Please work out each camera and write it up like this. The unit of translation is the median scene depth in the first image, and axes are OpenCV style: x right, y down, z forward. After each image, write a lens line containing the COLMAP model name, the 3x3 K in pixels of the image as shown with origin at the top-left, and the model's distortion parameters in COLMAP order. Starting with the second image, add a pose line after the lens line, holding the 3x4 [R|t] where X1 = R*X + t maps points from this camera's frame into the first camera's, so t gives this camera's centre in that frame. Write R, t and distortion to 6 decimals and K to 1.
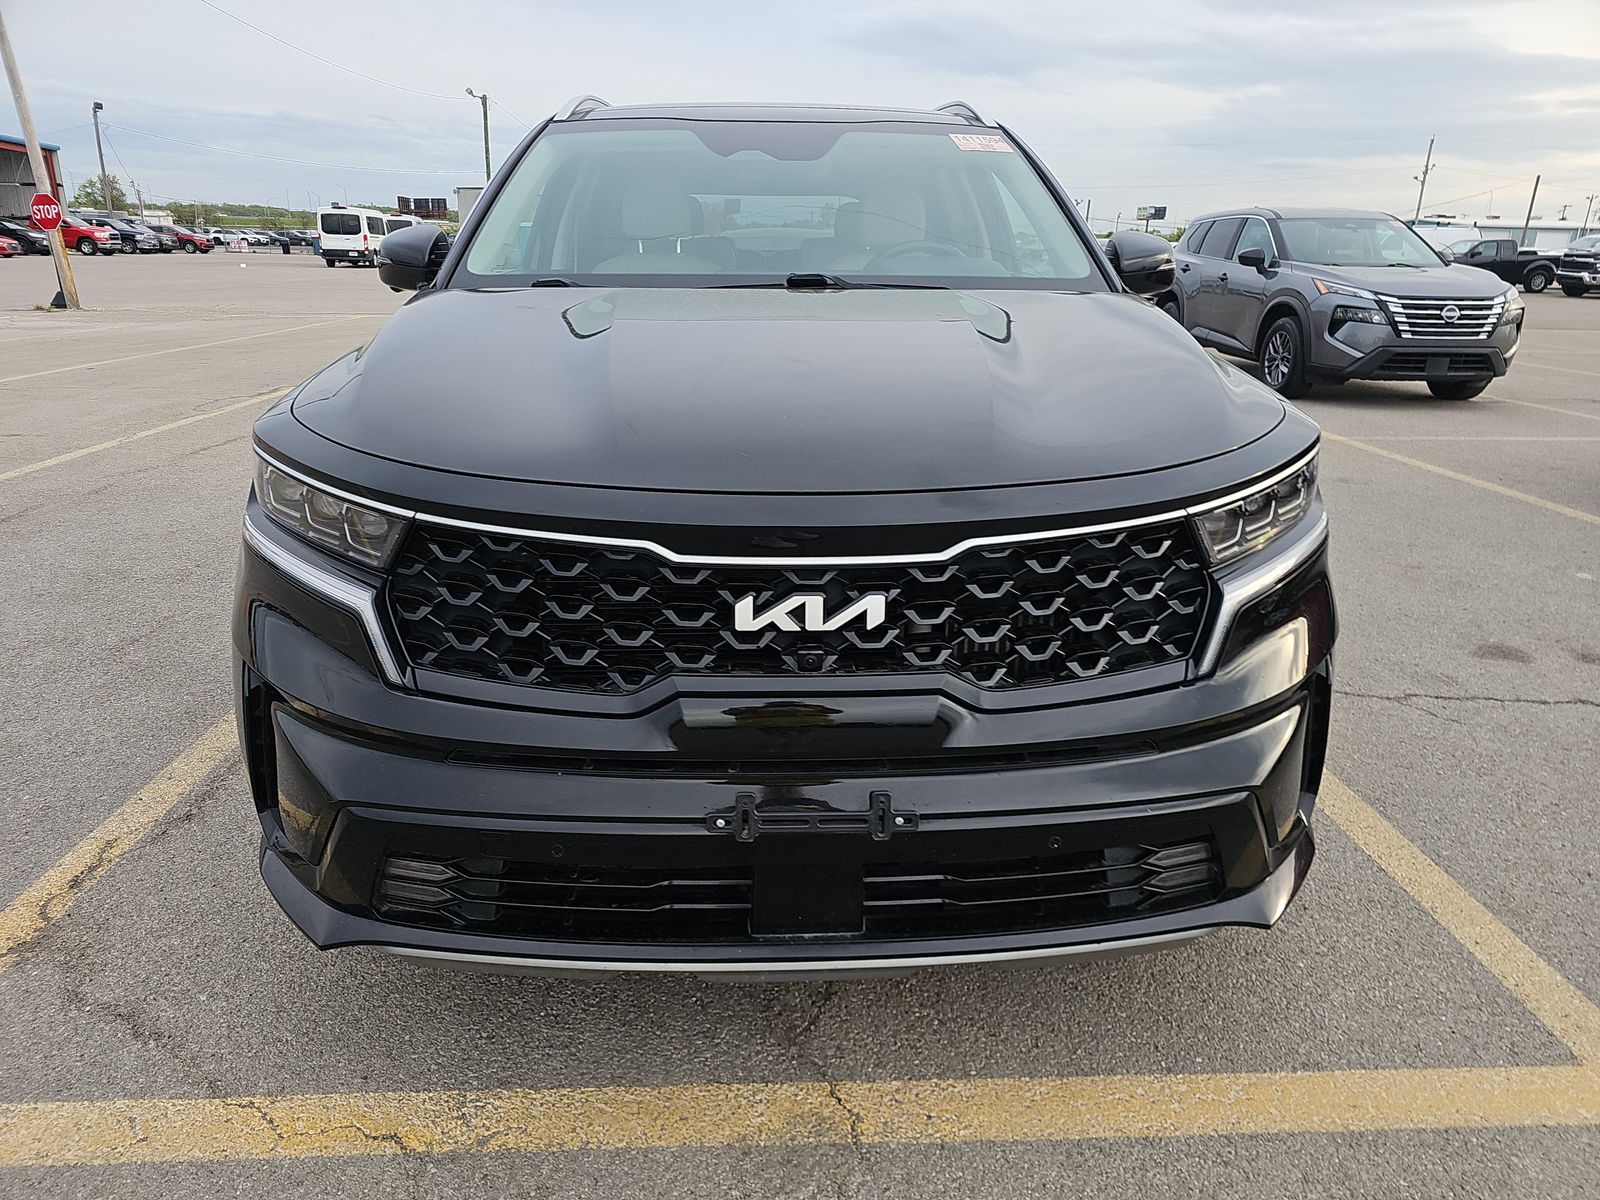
lens RADIAL K [[1076.6, 0, 796.0], [0, 1076.6, 595.7], [0, 0, 1]] dist [0.008887, -0.010781]
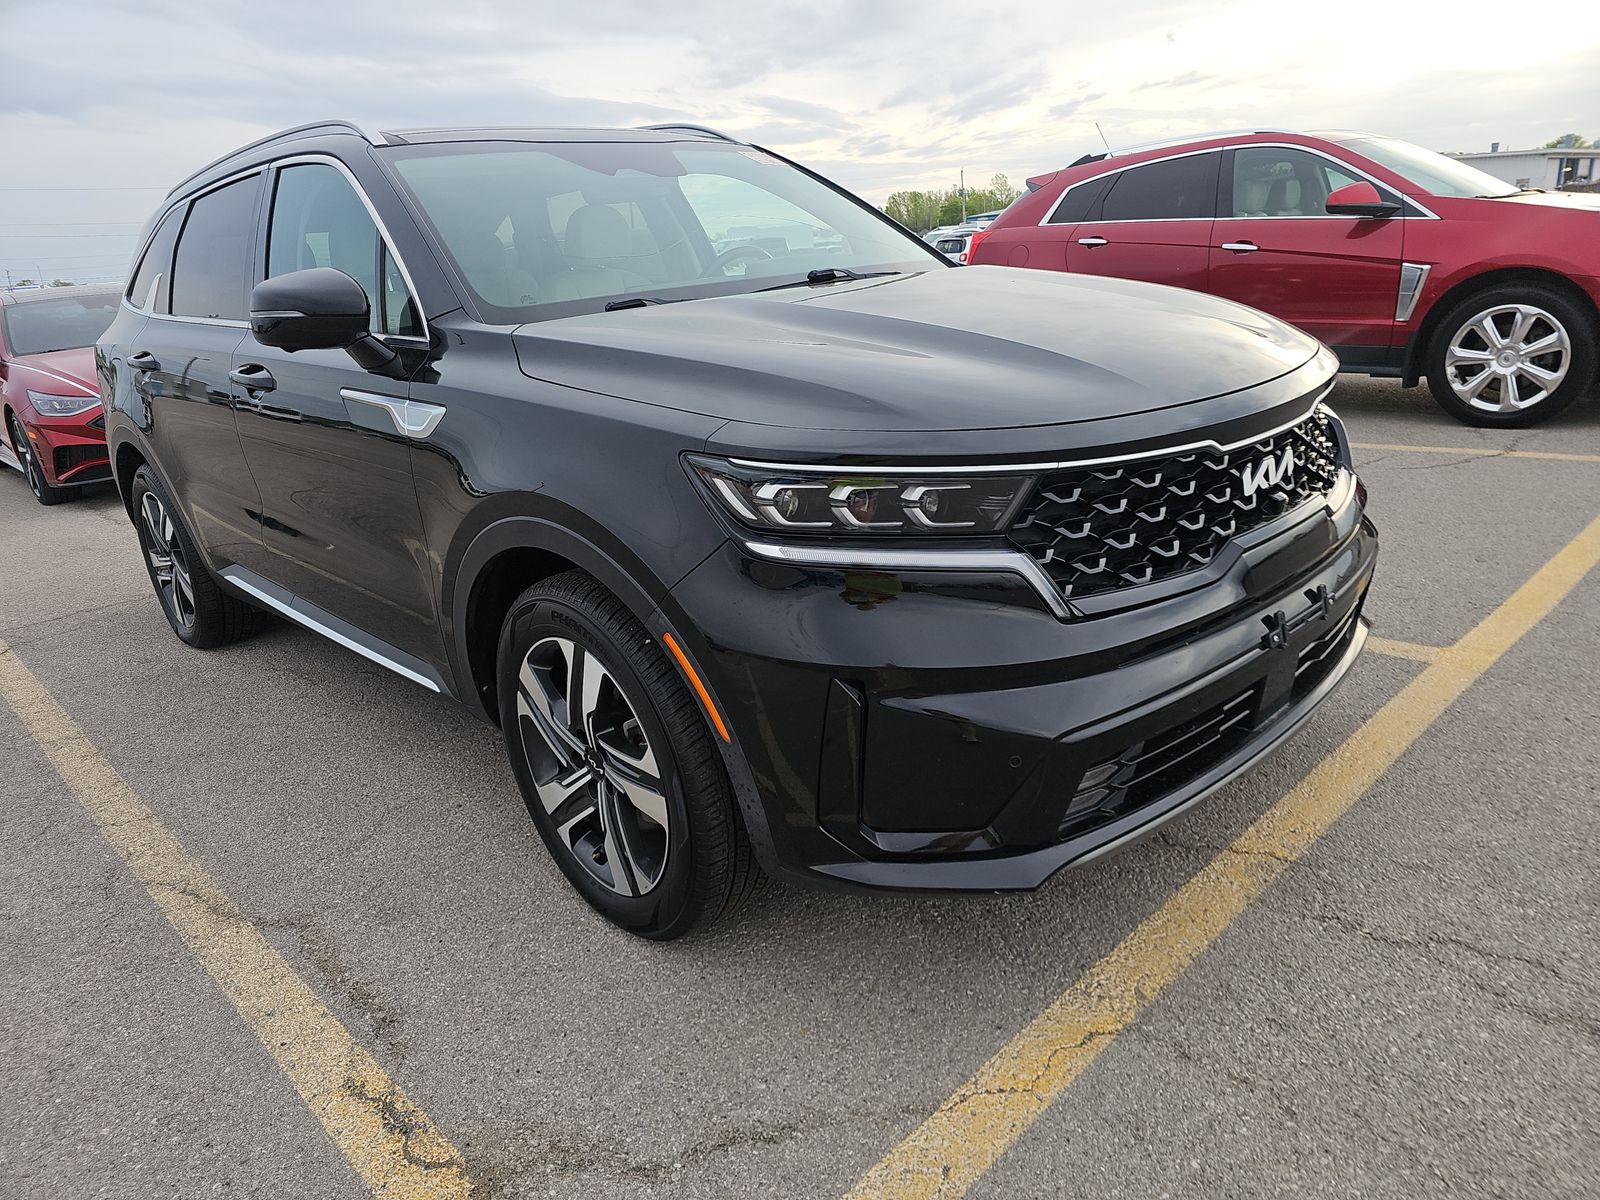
lens RADIAL K [[1076.6, 0, 789.0], [0, 1076.6, 608.5], [0, 0, 1]] dist [0.008887, -0.010781]
pose [[0.748421, -0.279033, 0.601670, -1.152613], [0.291608, 0.953241, 0.079347, -0.092376], [-0.595677, 0.116067, 0.794794, 0.257770]]
